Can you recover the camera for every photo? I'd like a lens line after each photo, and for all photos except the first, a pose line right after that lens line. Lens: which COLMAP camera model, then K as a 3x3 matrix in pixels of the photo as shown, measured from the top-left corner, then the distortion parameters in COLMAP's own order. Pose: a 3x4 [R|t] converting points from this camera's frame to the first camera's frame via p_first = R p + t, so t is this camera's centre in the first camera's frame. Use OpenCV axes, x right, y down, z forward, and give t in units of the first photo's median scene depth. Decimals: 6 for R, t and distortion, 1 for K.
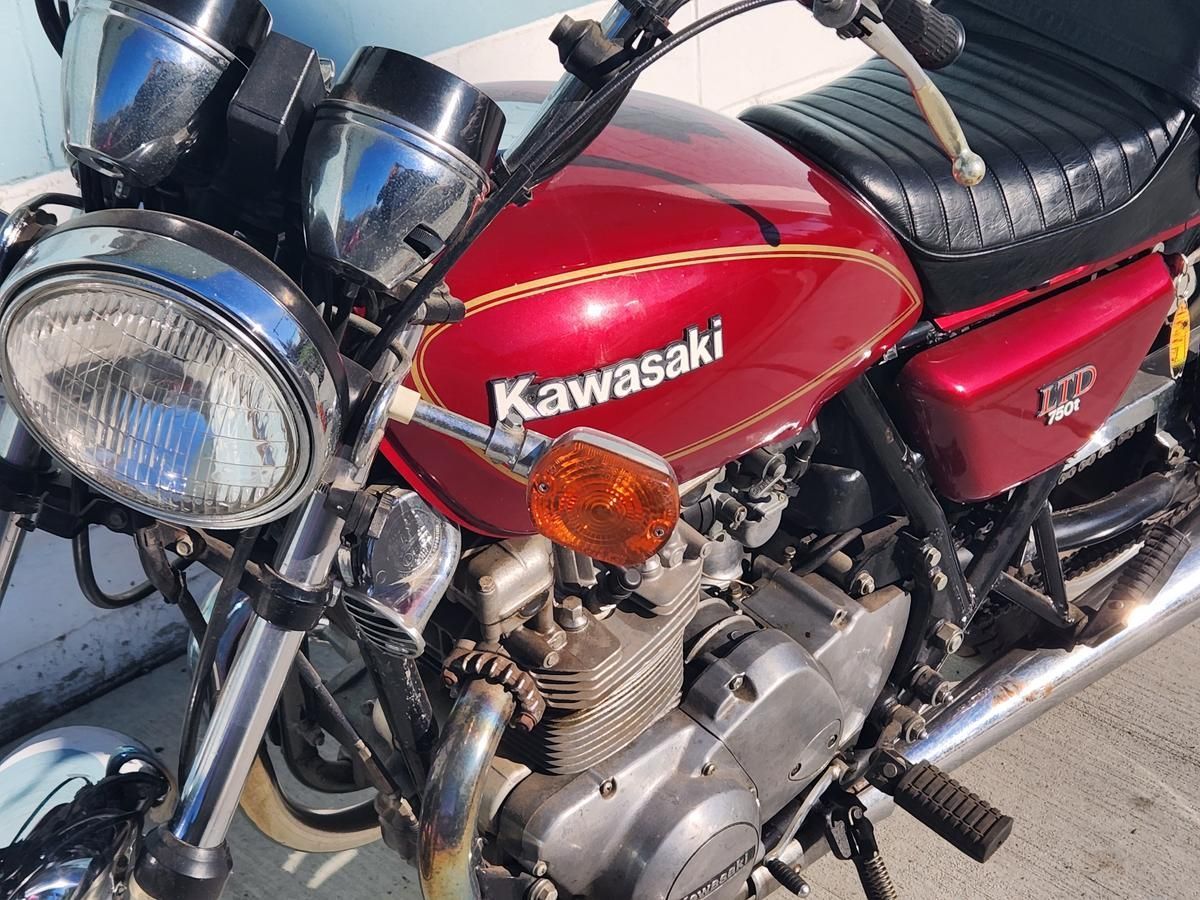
lens RADIAL K [[2166.7, 0, 599.3], [0, 2166.7, 510.9], [0, 0, 1]] dist [0.060525, 0.030069]
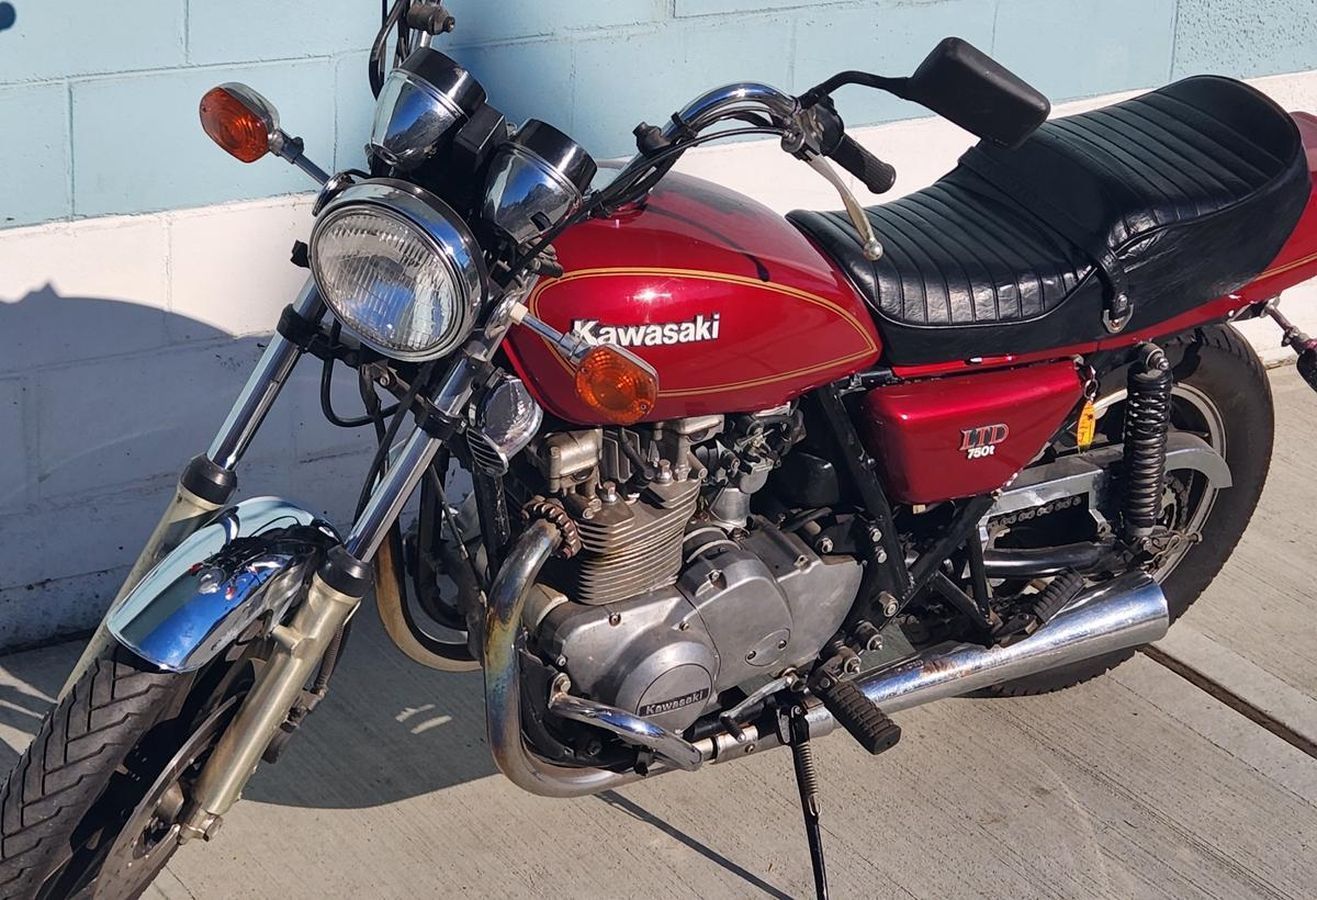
lens RADIAL K [[2841.7, 0, 575.1], [0, 2841.7, 452.6], [0, 0, 1]] dist [-0.006187, 0.490117]
pose [[0.976205, 0.176901, -0.125415, 0.223236], [-0.191016, 0.975269, -0.111190, 0.259543], [0.102644, 0.132501, 0.985854, -1.073929]]
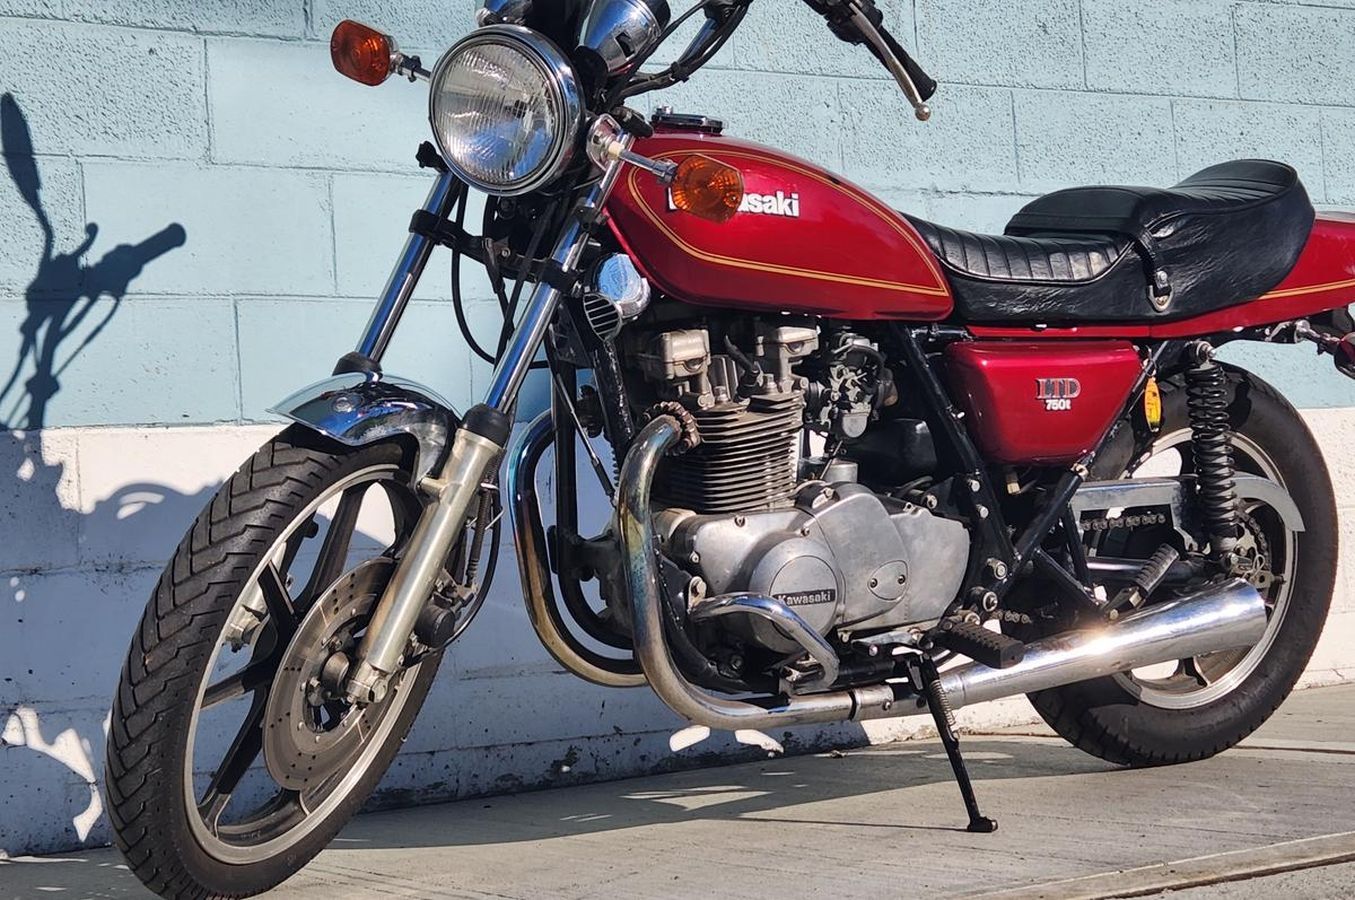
lens RADIAL K [[2537.5, 0, 679.9], [0, 2537.5, 583.6], [0, 0, 1]] dist [0.066916, -0.185004]
pose [[0.982789, 0.012531, -0.184307, 0.341992], [-0.100835, 0.872344, -0.478381, 1.188031], [0.154784, 0.488732, 0.858594, -0.705474]]
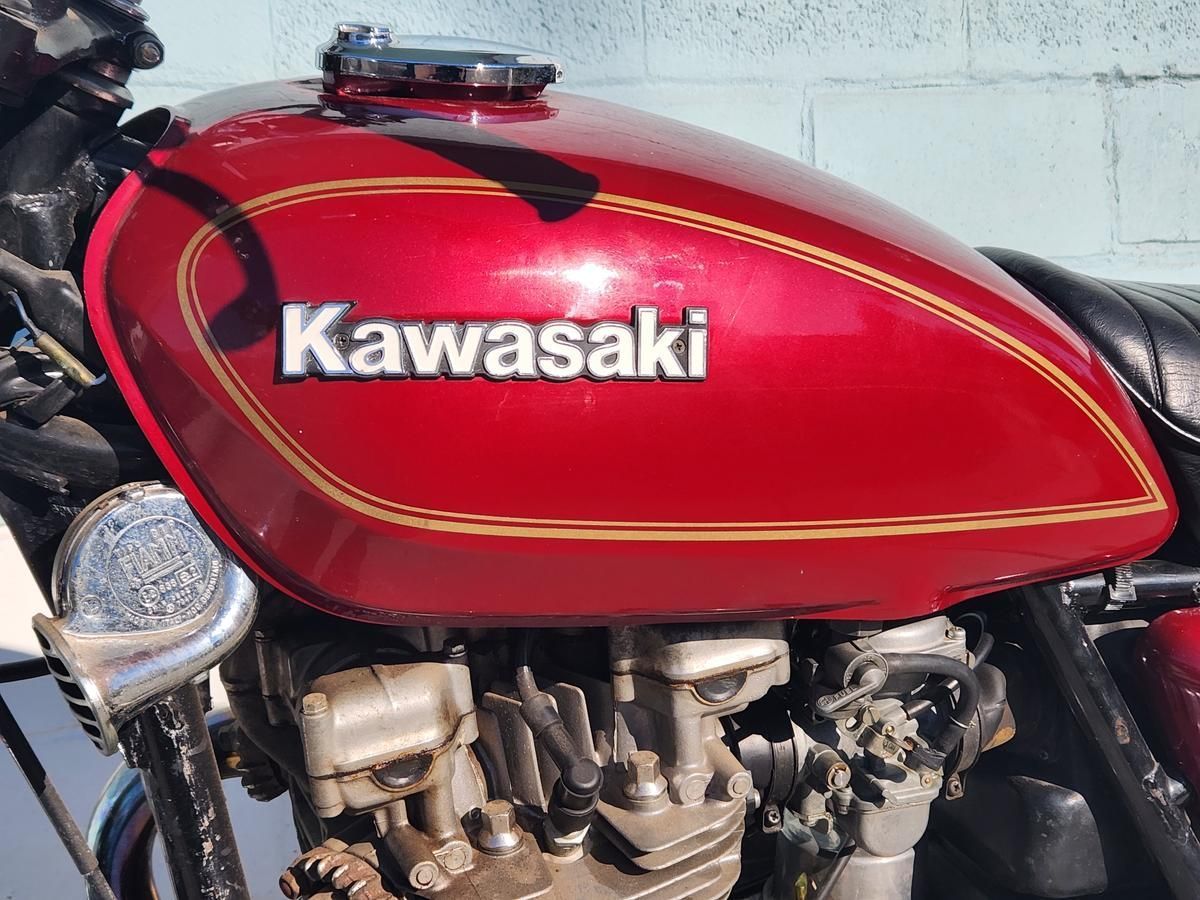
lens RADIAL K [[1741.6, 0, 511.9], [0, 1741.6, 399.7], [0, 0, 1]] dist [0.057786, 0.006748]
pose [[0.914259, 0.075044, -0.398120, 0.192516], [-0.227832, 0.907816, -0.352083, 0.116249], [0.334998, 0.412599, 0.847076, 0.518860]]
